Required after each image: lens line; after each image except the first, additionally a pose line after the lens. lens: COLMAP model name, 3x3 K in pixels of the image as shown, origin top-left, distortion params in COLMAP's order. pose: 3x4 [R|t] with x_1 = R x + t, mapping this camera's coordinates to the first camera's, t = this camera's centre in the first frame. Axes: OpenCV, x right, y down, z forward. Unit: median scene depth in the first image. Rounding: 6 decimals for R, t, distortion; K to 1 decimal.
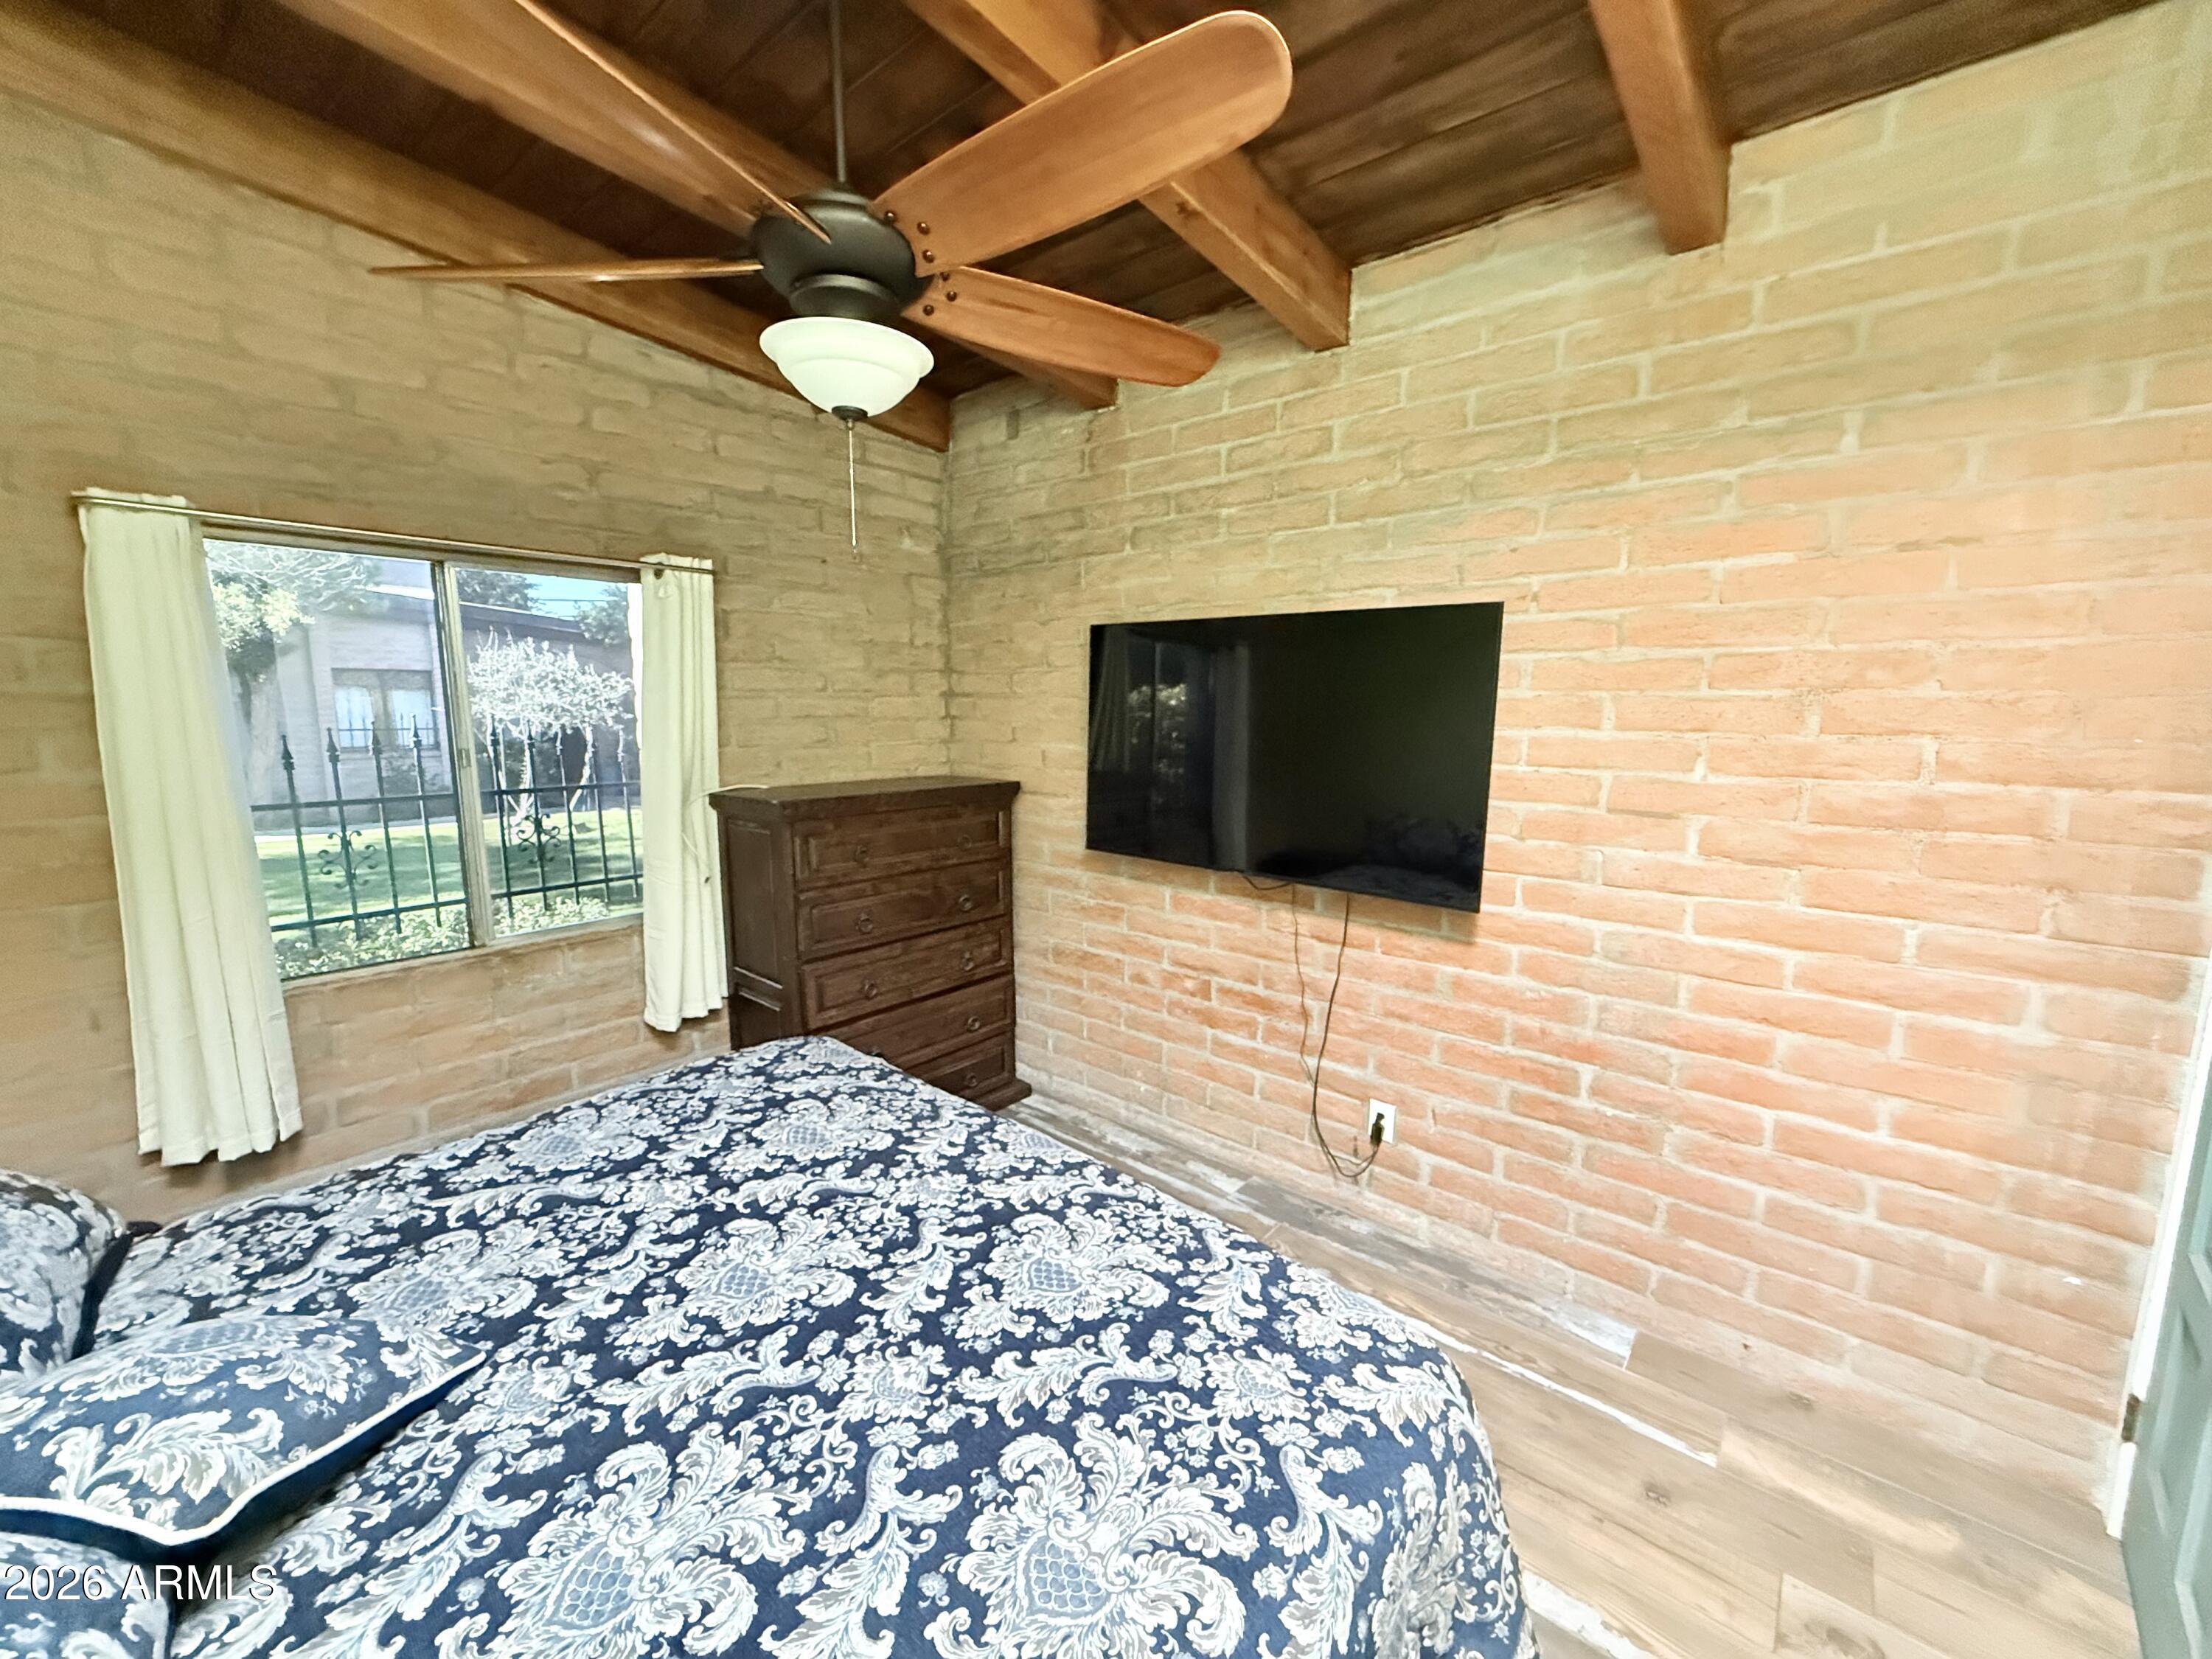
lens RADIAL K [[883.1, 0, 1102.3], [0, 883.1, 831.5], [0, 0, 1]] dist [0.000655, -0.000721]
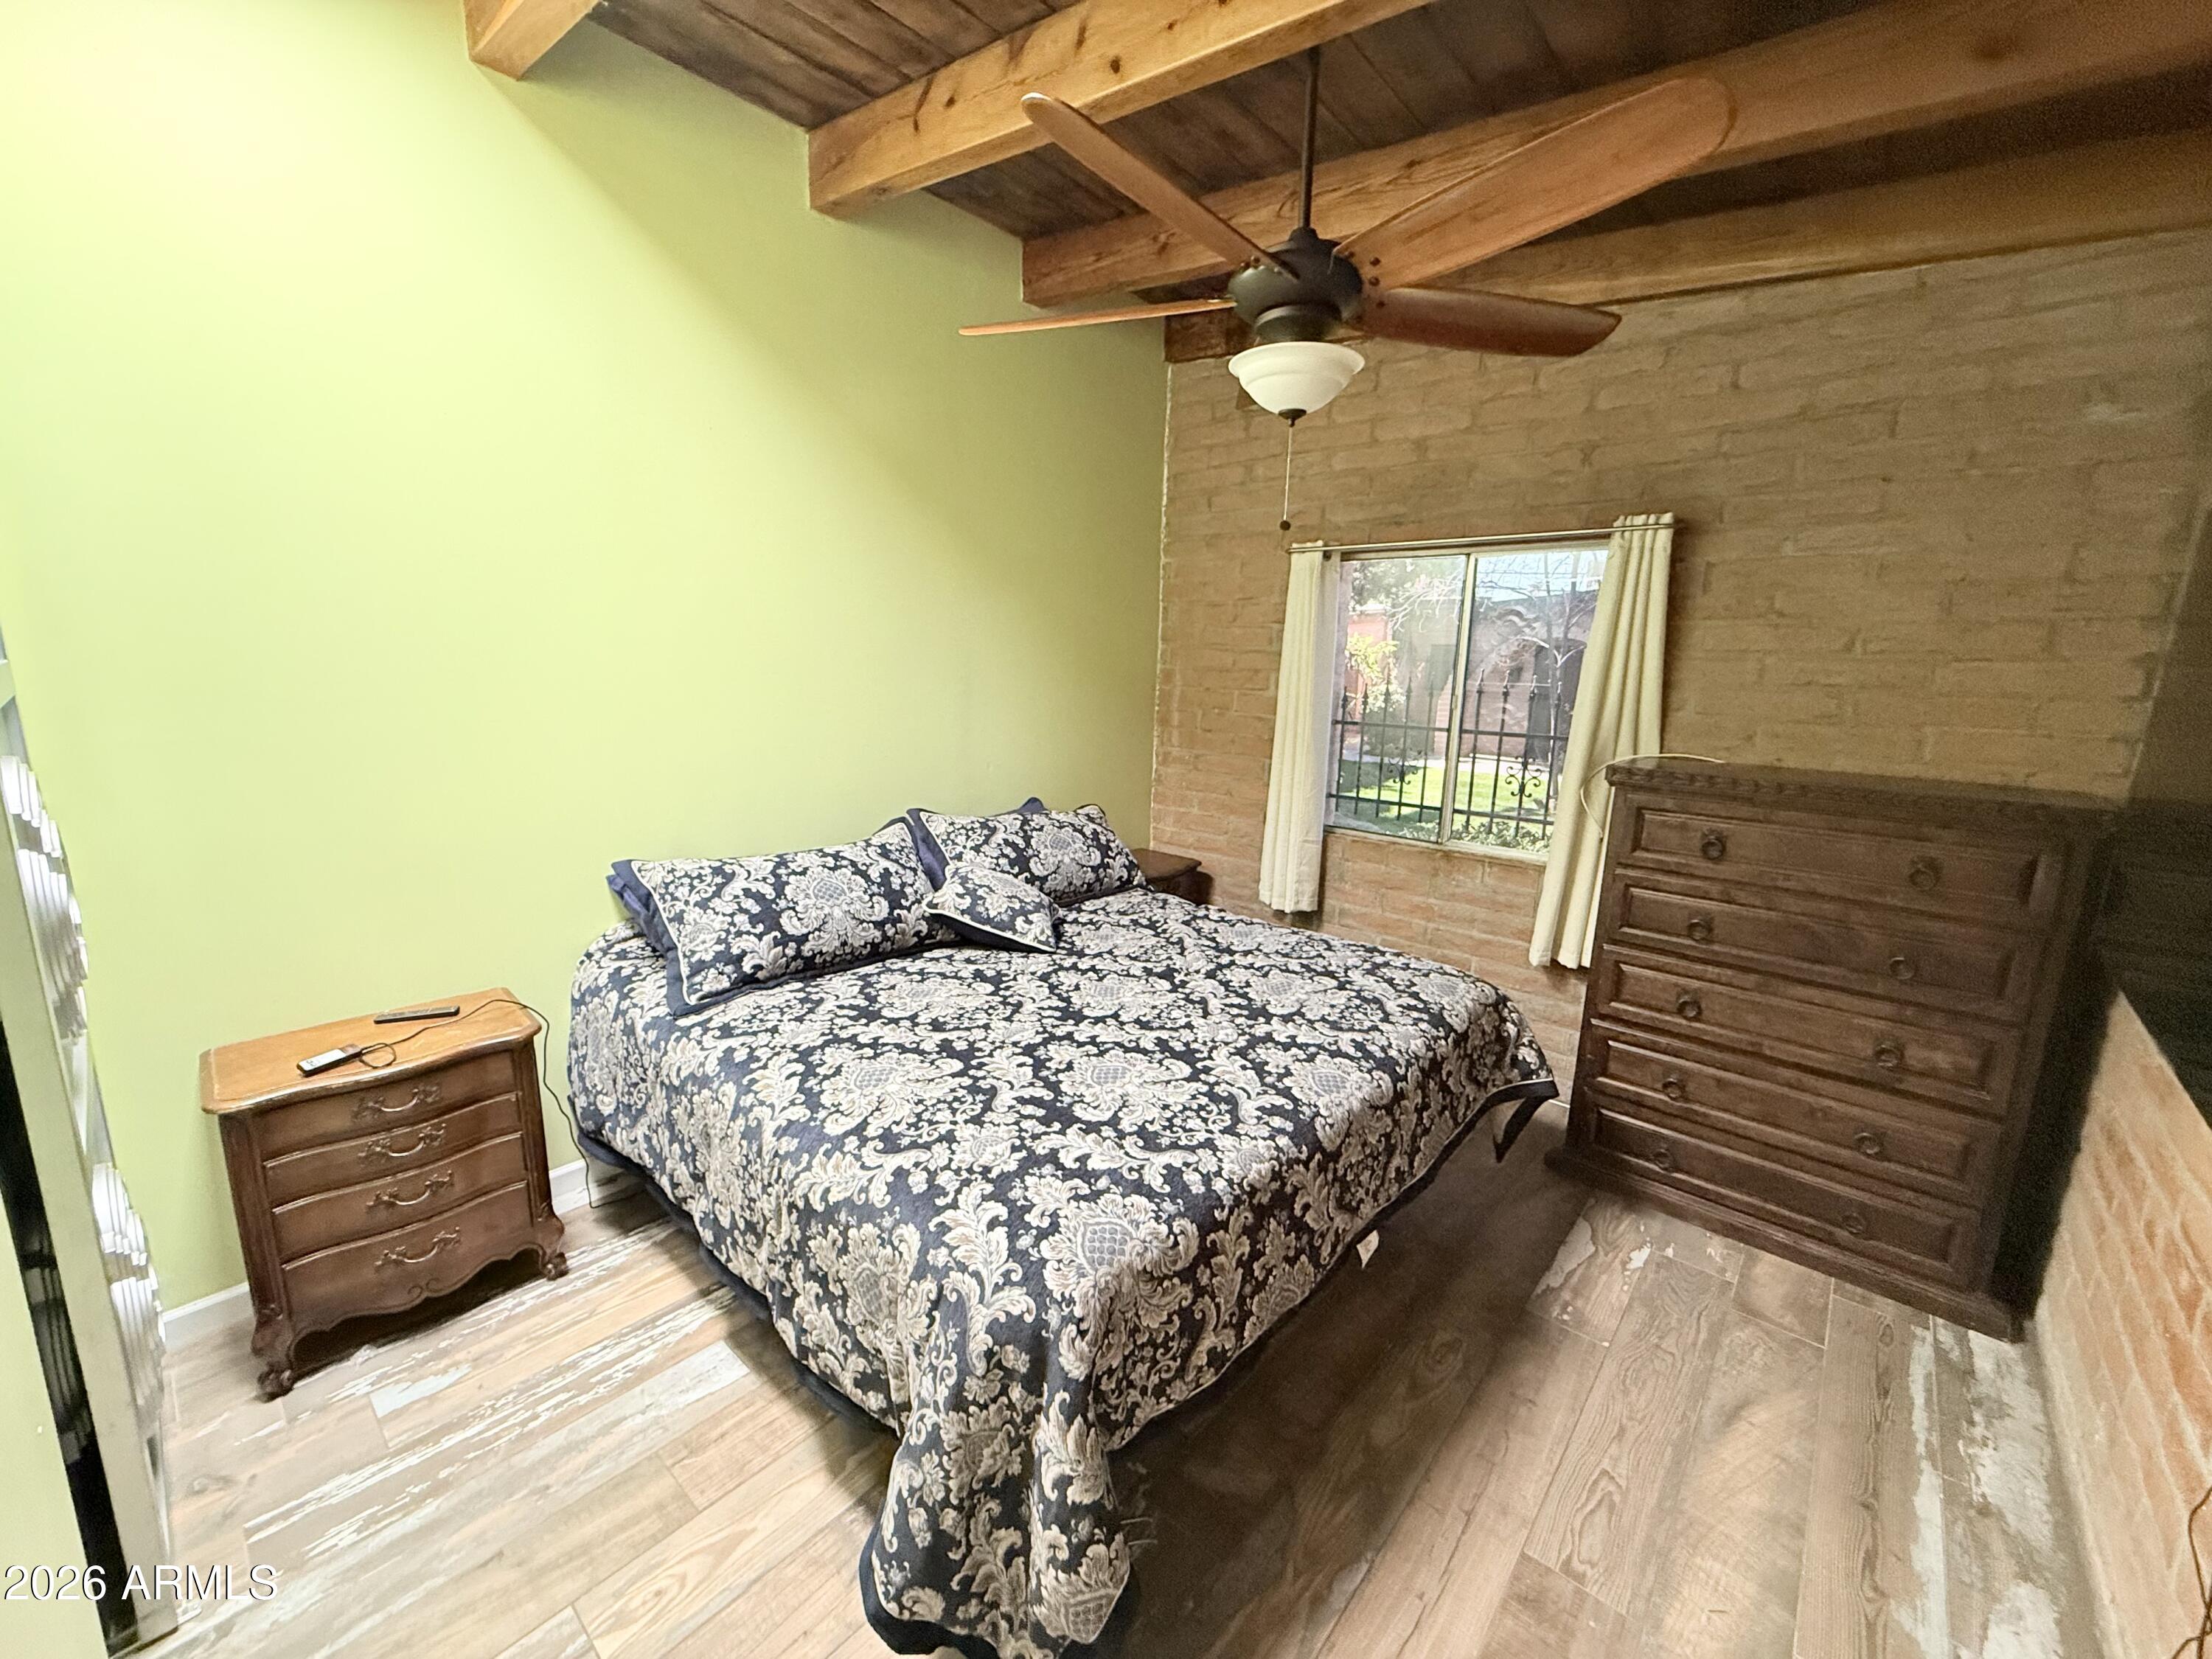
lens RADIAL K [[883.1, 0, 1105.6], [0, 883.1, 830.0], [0, 0, 1]] dist [0.000655, -0.000721]
pose [[-0.018360, 0.185926, -0.982392, 1.126669], [-0.171725, 0.967371, 0.186293, -0.094086], [0.984974, 0.172121, 0.014167, 0.871107]]
